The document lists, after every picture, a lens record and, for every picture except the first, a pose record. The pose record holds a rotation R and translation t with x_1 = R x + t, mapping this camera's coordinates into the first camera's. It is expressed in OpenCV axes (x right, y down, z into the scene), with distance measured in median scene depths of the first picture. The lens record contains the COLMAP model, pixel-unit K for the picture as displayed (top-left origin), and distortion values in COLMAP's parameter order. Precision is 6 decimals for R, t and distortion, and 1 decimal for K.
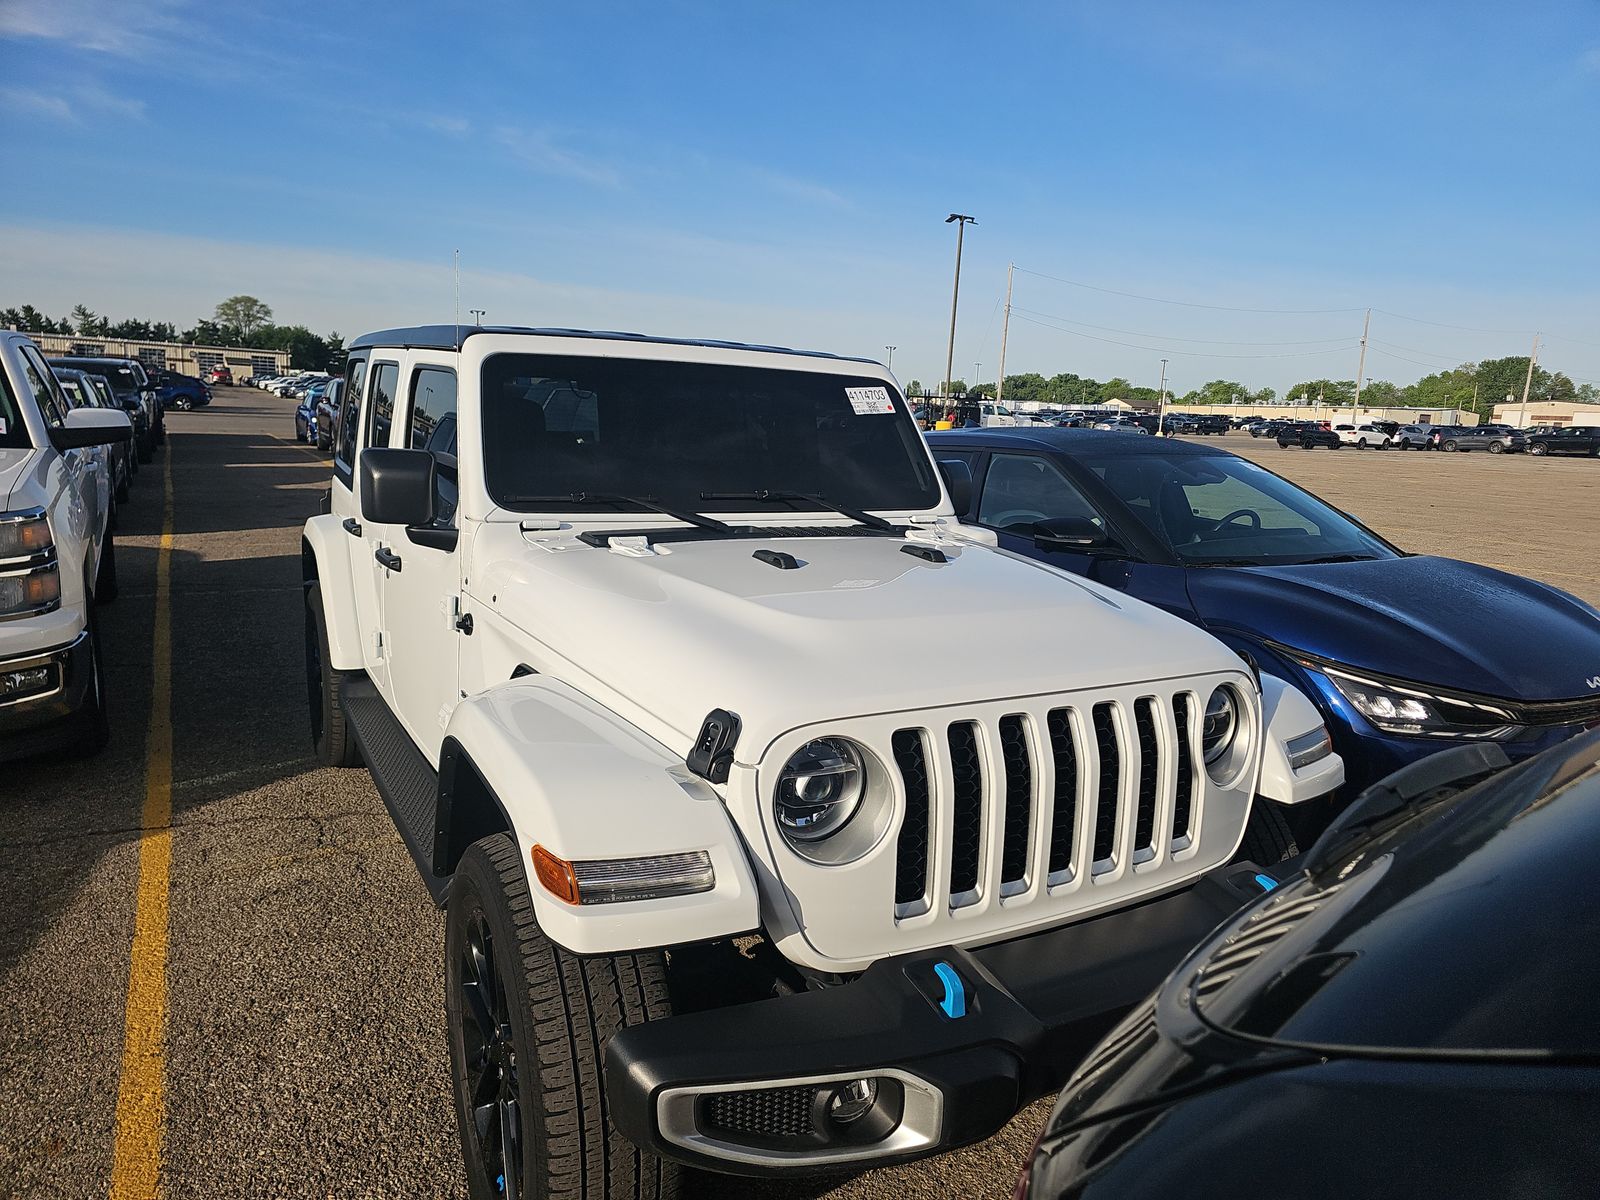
lens RADIAL K [[1066.4, 0, 806.9], [0, 1066.4, 598.2], [0, 0, 1]] dist [0.075859, -0.059957]
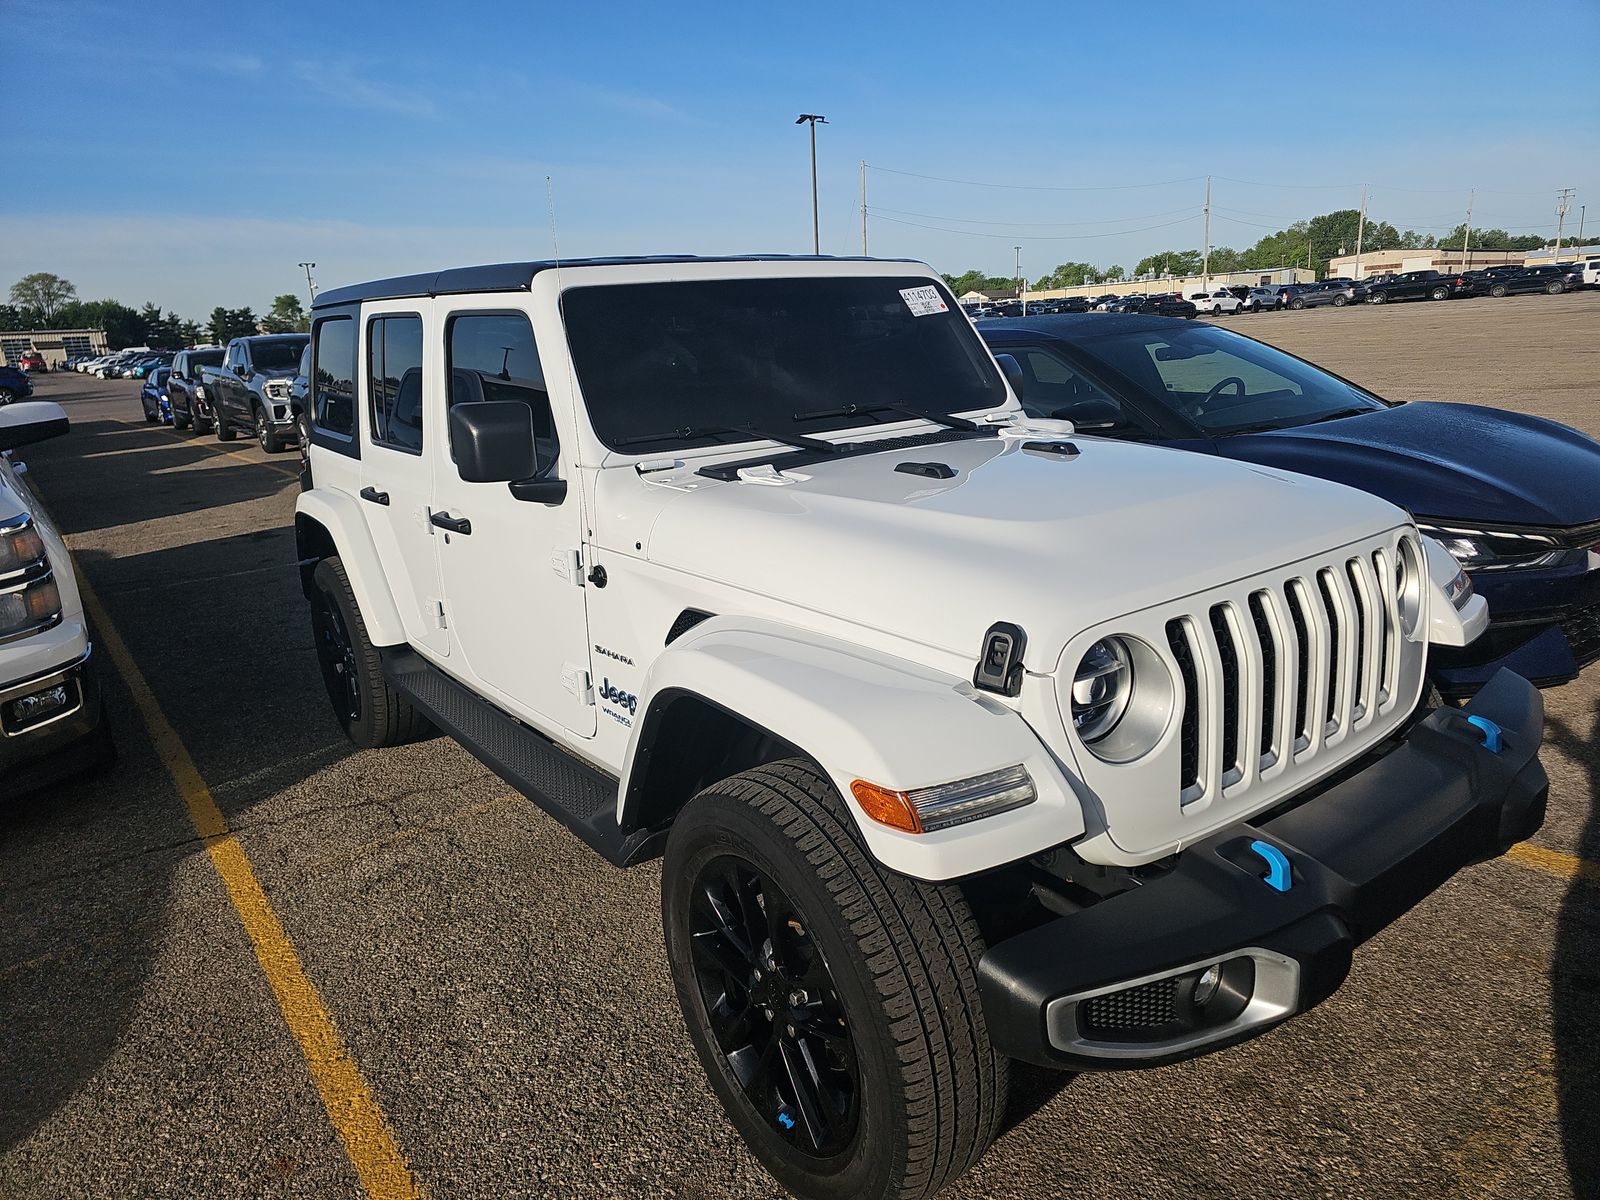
lens RADIAL K [[1063.6, 0, 762.1], [0, 1063.6, 599.1], [0, 0, 1]] dist [0.095802, -0.107267]
pose [[0.987860, -0.127044, 0.089401, -0.206947], [0.120379, 0.989785, 0.076383, -0.009107], [-0.098191, -0.064694, 0.993063, 0.029995]]
